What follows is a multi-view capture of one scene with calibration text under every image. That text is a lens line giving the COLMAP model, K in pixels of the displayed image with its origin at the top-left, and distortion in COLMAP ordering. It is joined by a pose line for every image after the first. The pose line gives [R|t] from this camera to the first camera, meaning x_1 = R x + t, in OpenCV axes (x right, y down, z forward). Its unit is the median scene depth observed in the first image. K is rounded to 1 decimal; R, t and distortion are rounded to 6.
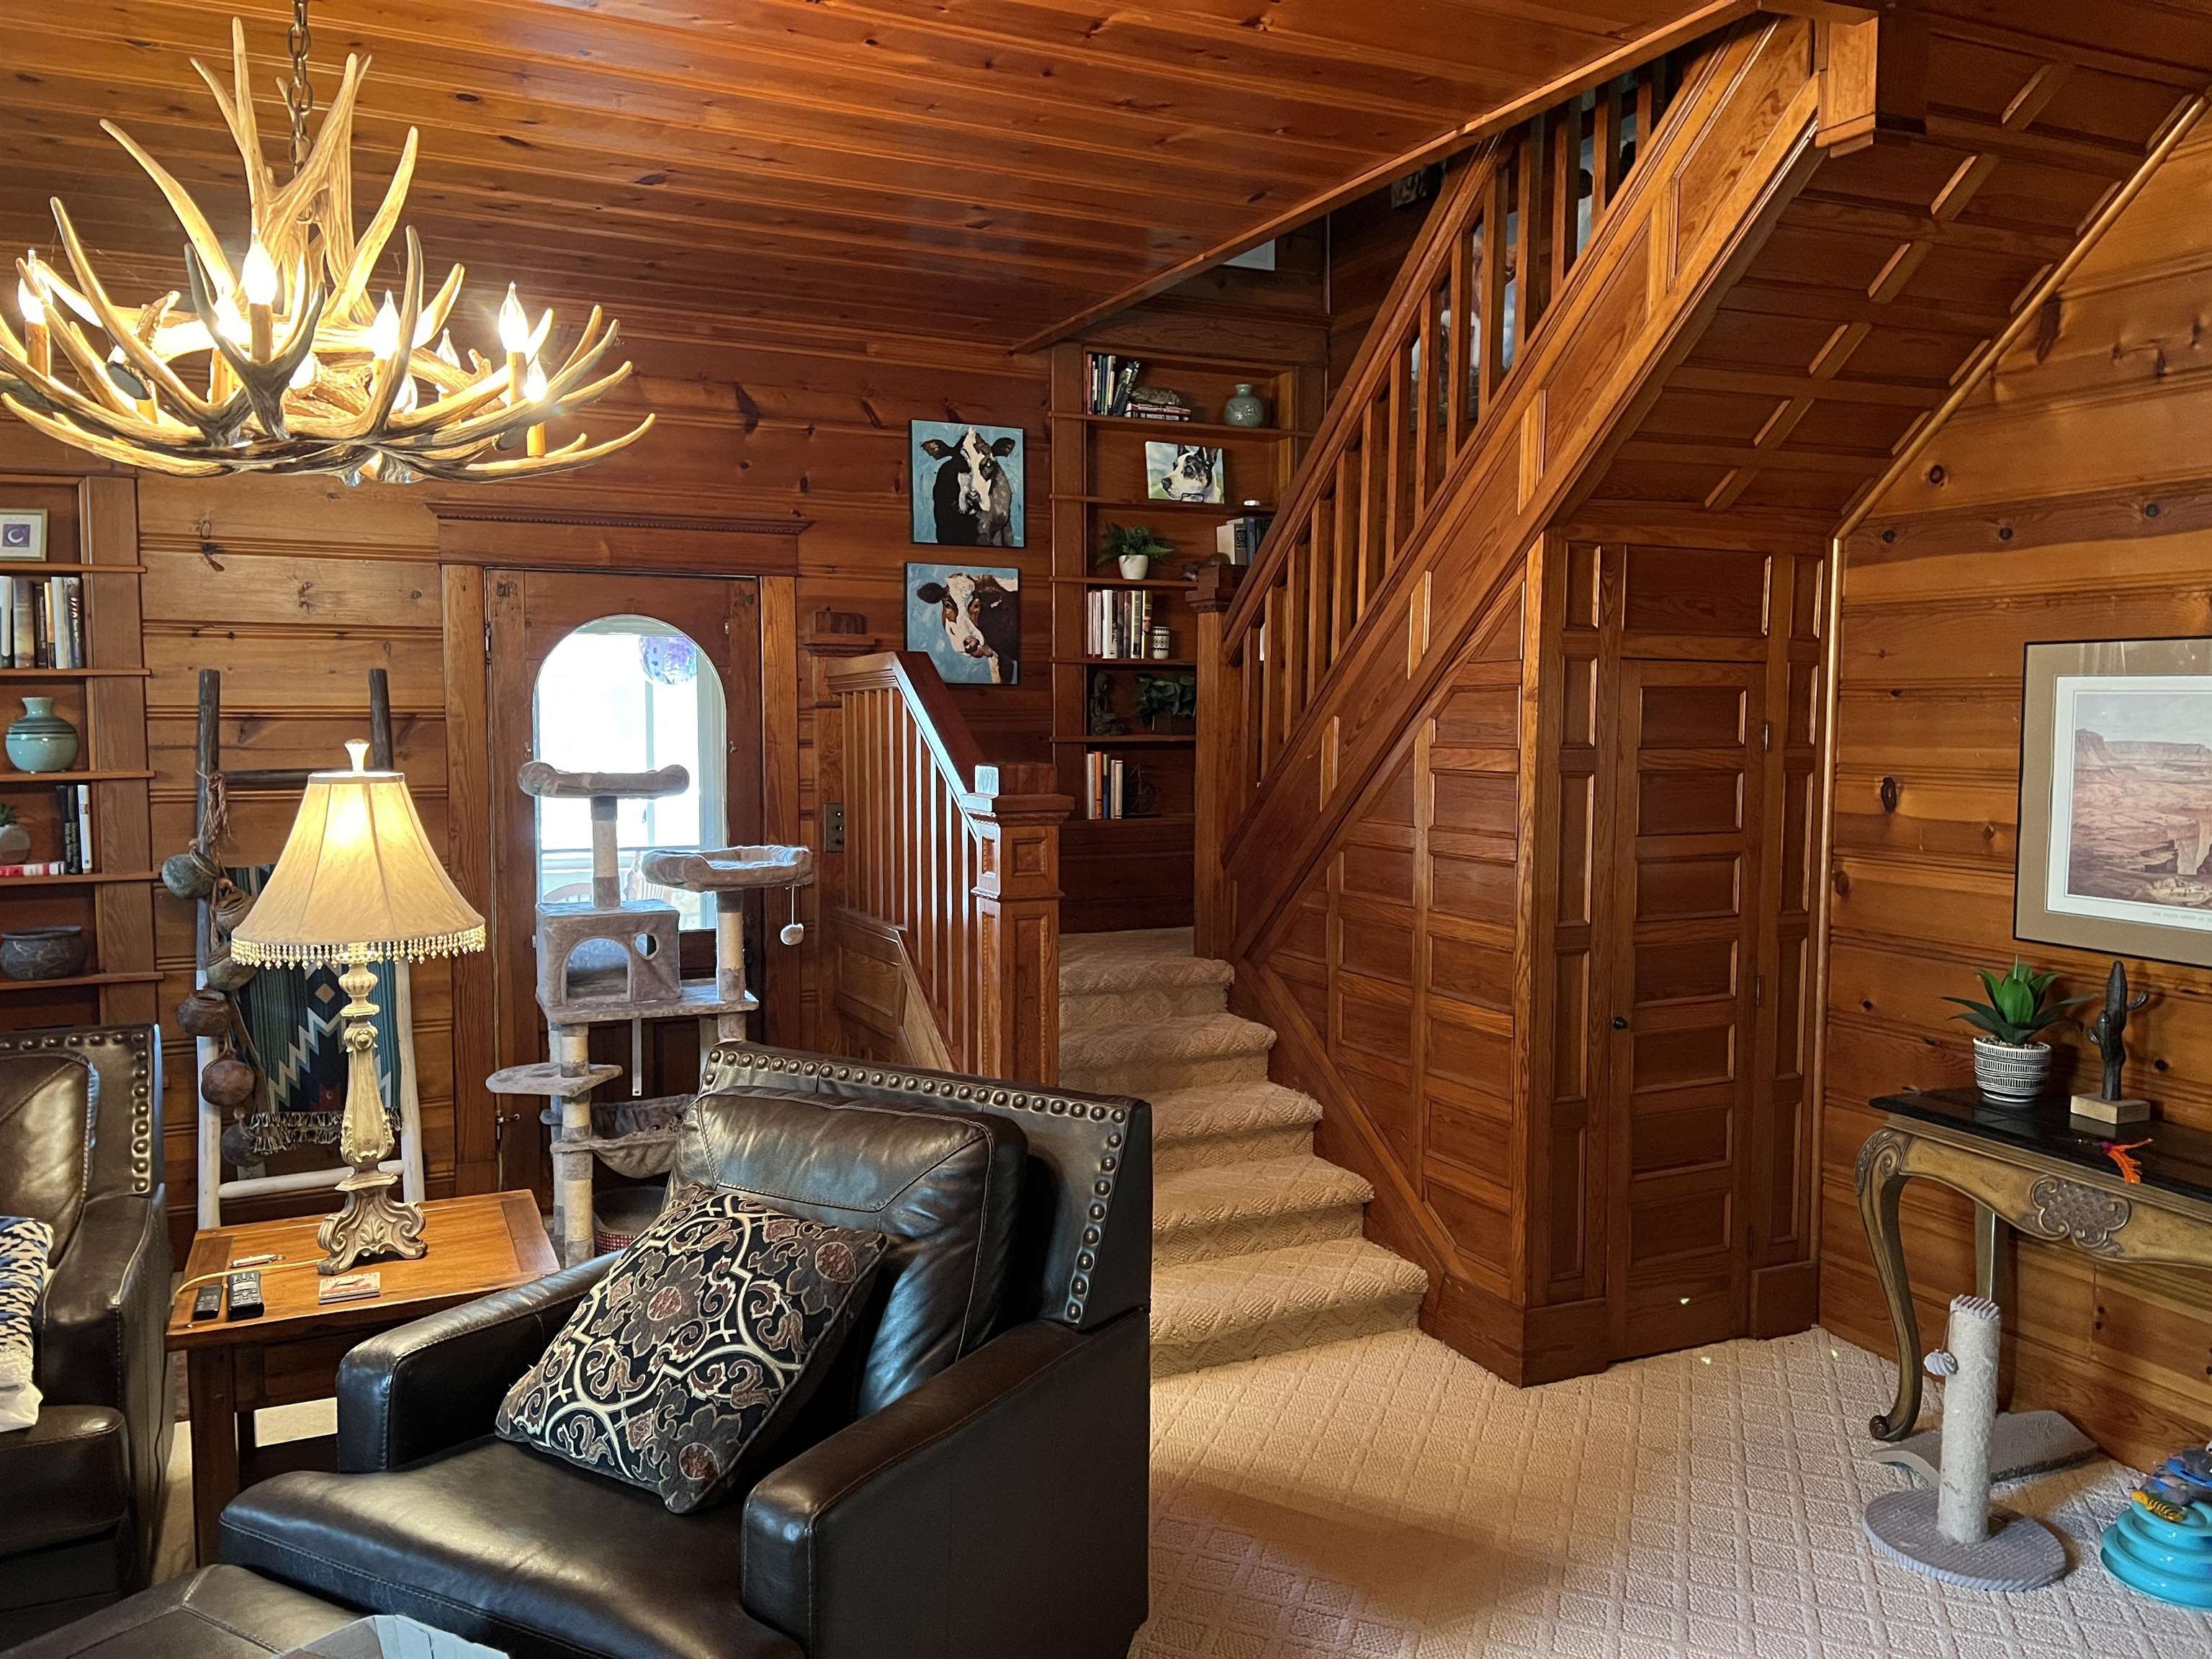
lens RADIAL K [[1661.3, 0, 1109.7], [0, 1661.3, 842.3], [0, 0, 1]] dist [0.079781, -0.098205]
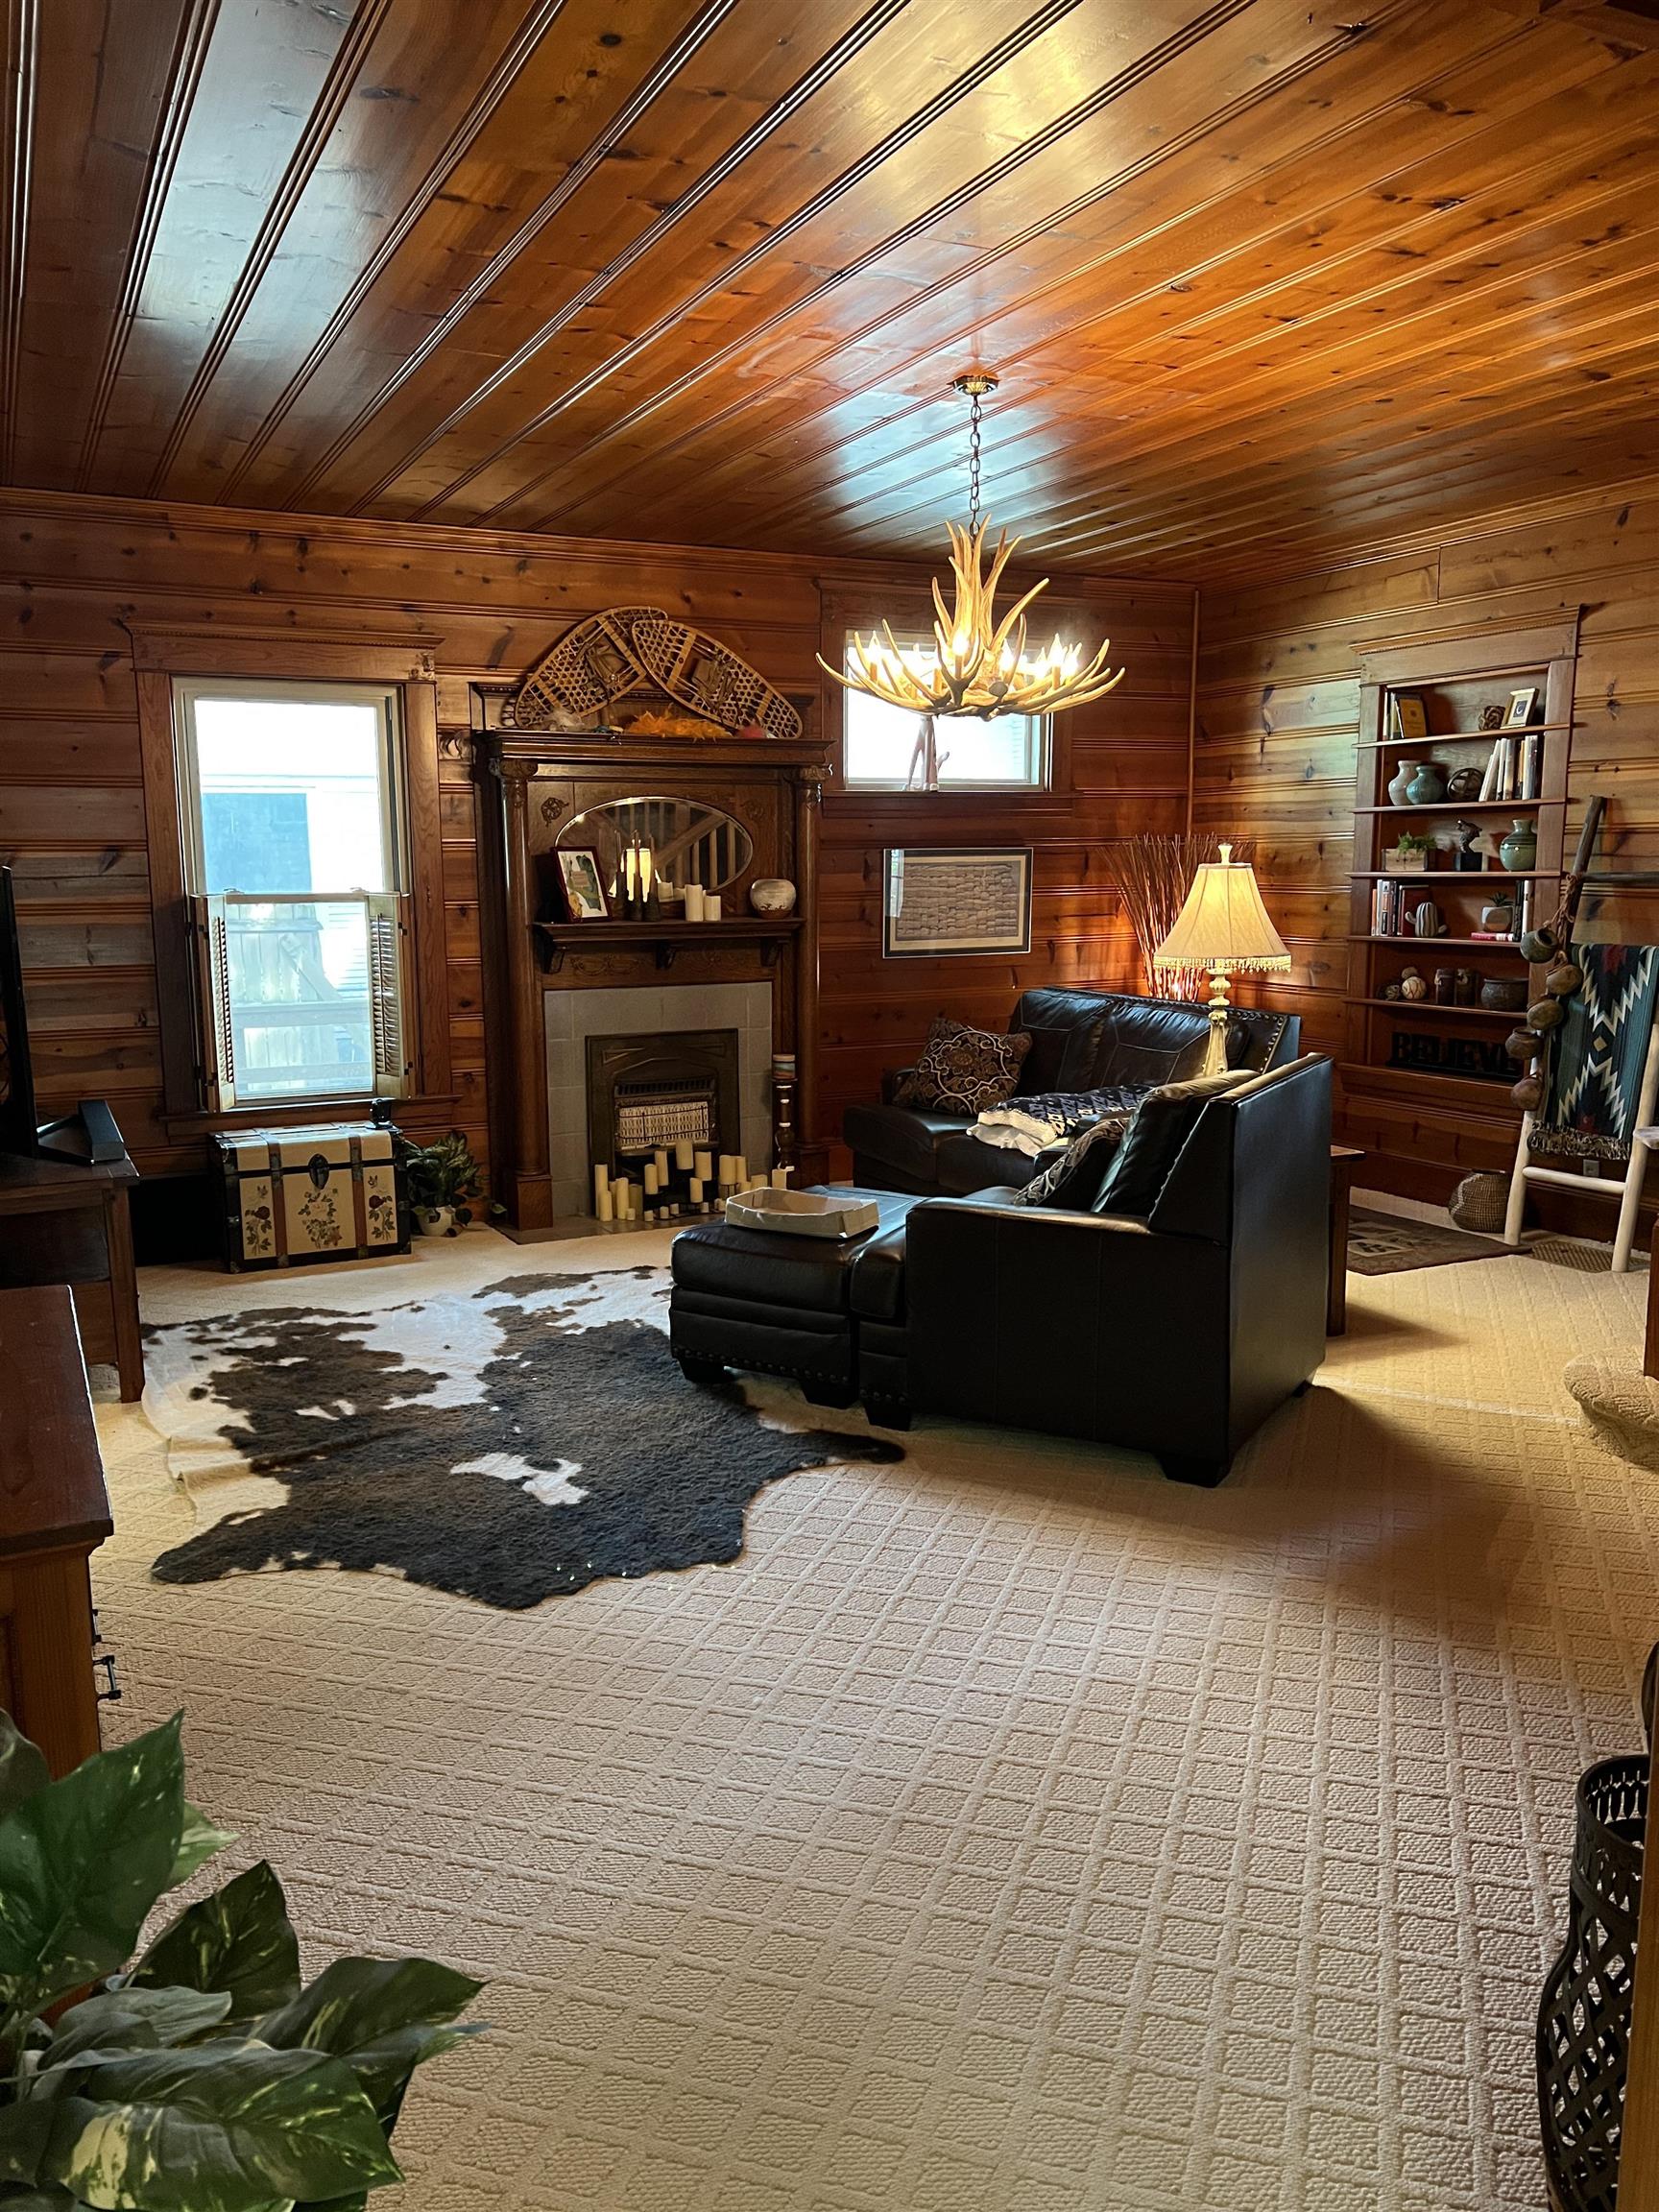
lens RADIAL K [[1661.3, 0, 845.5], [0, 1661.3, 1122.4], [0, 0, 1]] dist [0.079781, -0.098205]
pose [[0.029322, 0.163207, -0.986156, 0.843394], [-0.076600, 0.984046, 0.160580, -0.016361], [0.996631, 0.070831, 0.041356, 0.371335]]
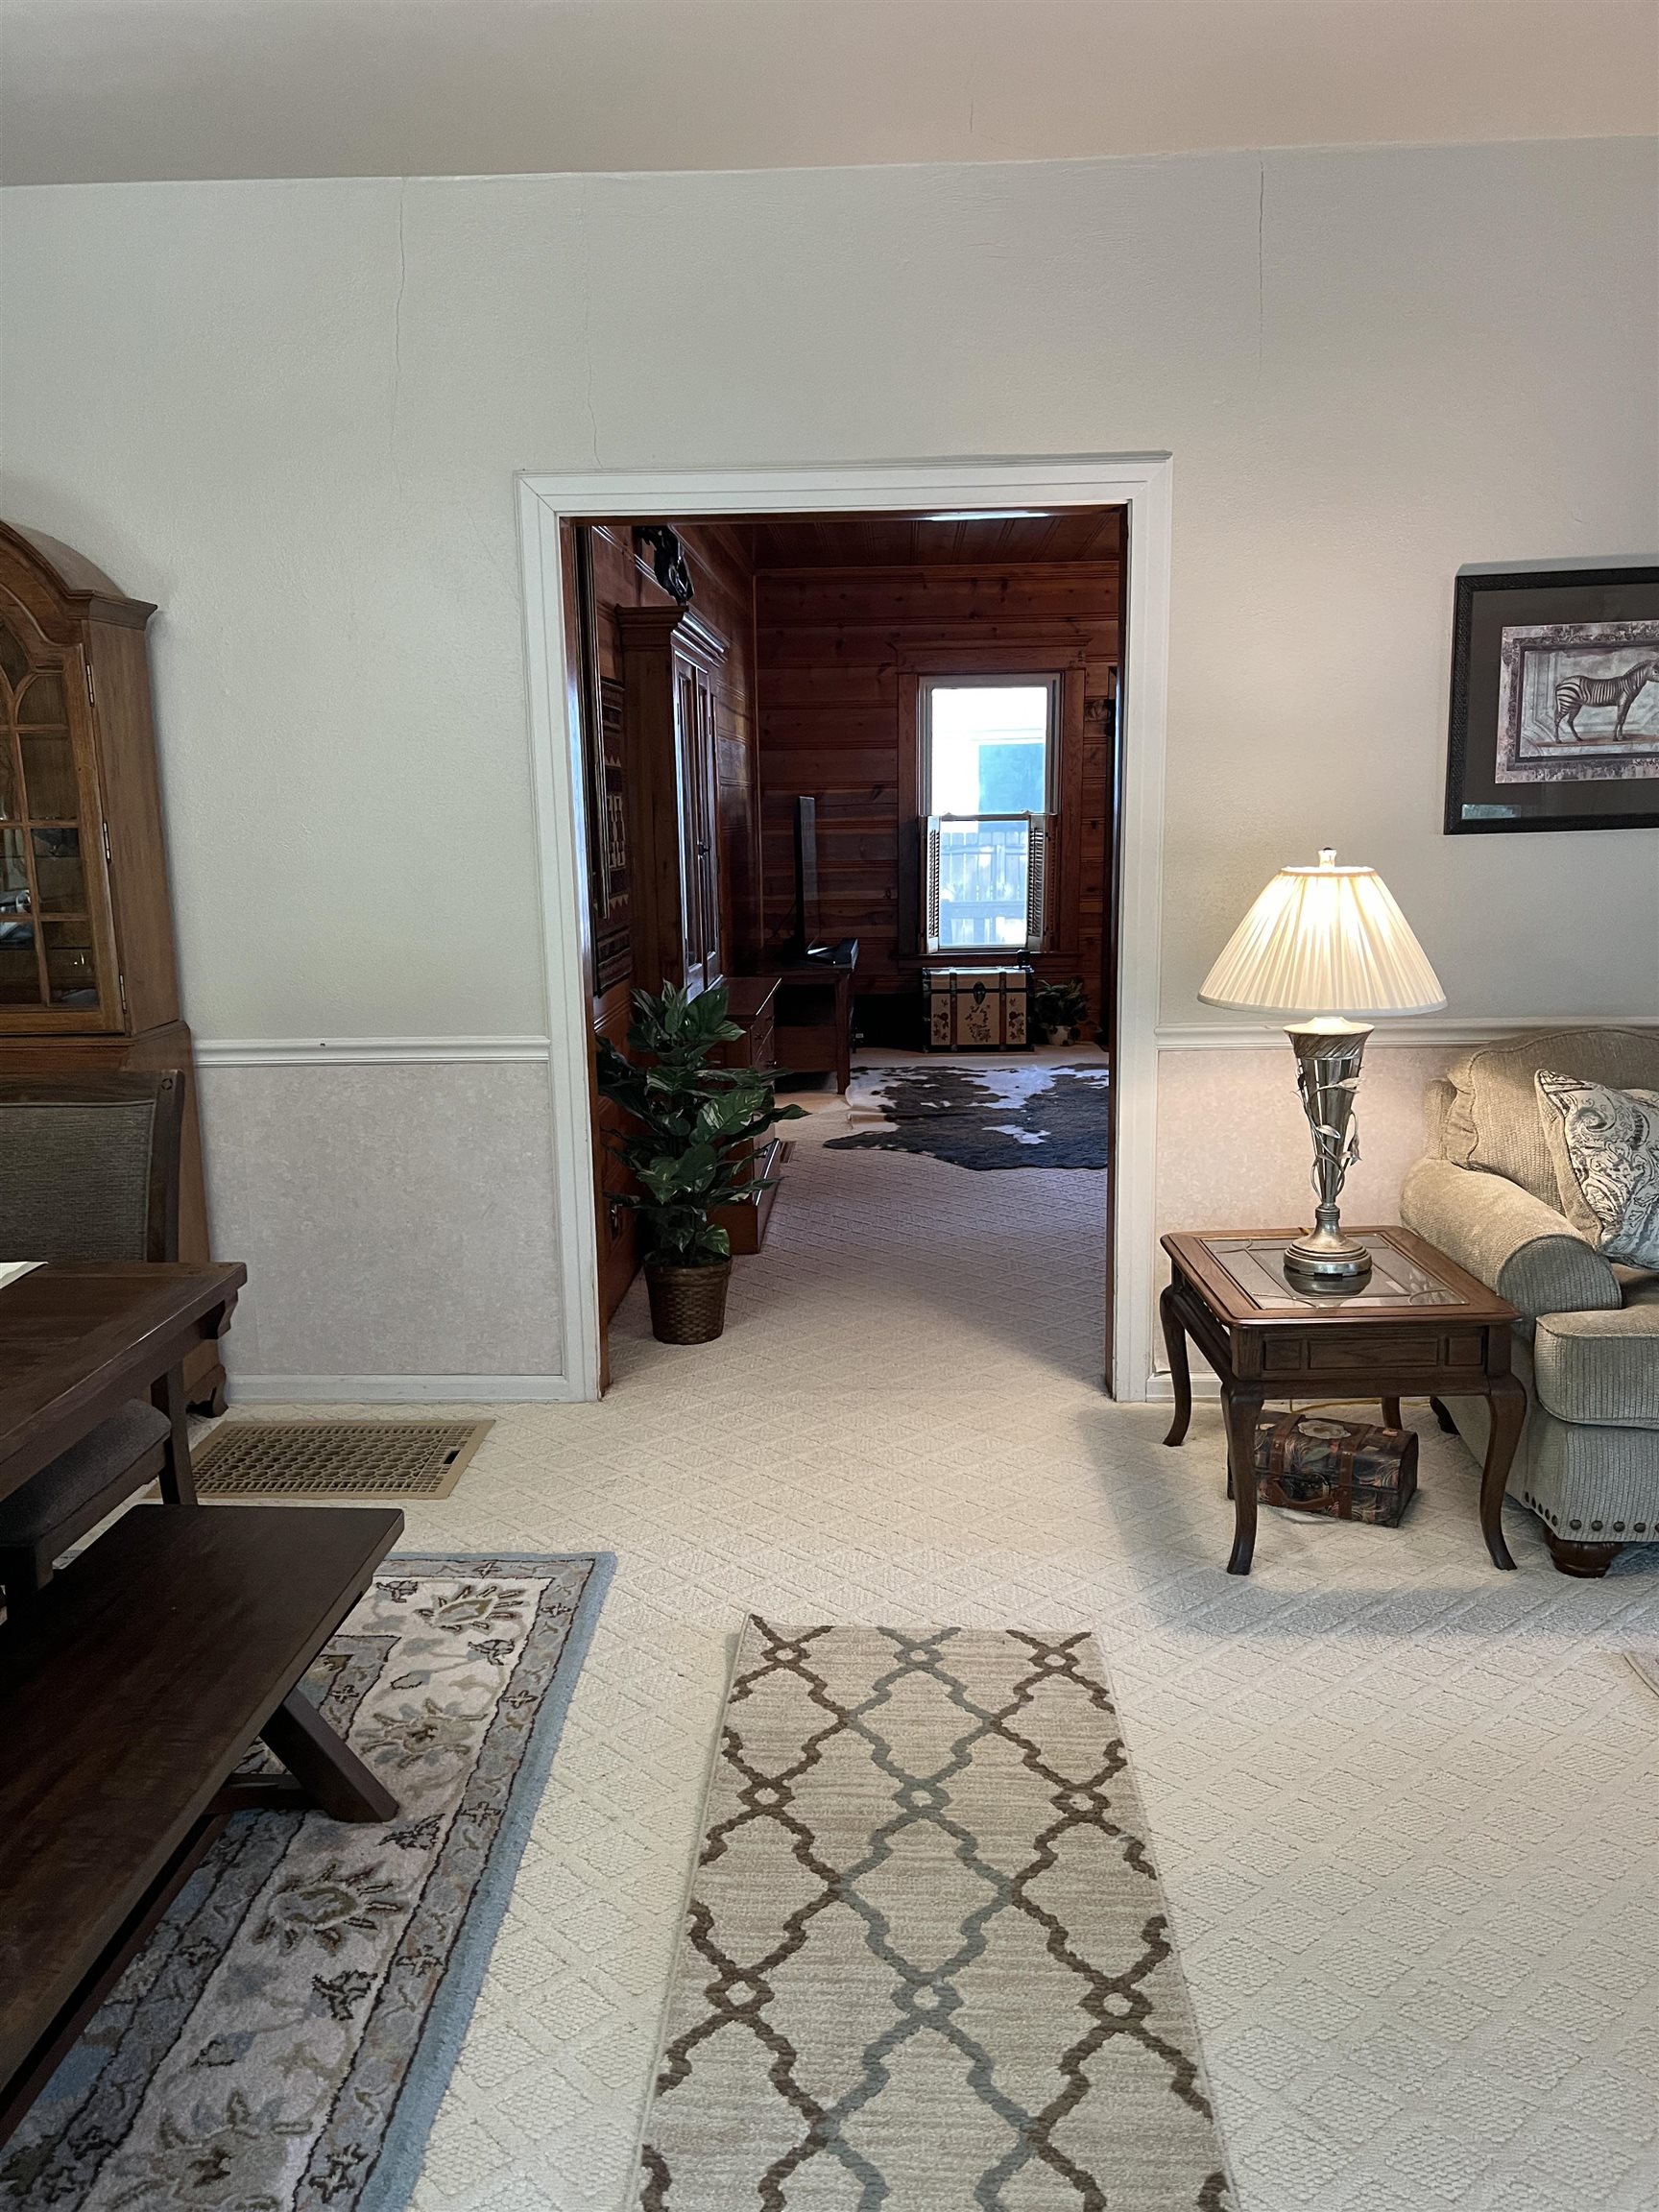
lens RADIAL K [[1661.3, 0, 845.5], [0, 1661.3, 1122.4], [0, 0, 1]] dist [0.079781, -0.098205]
pose [[-0.449696, 0.178116, -0.875242, 1.287614], [-0.055426, 0.972461, 0.226379, -0.029627], [0.891460, 0.150313, -0.427440, 0.670782]]
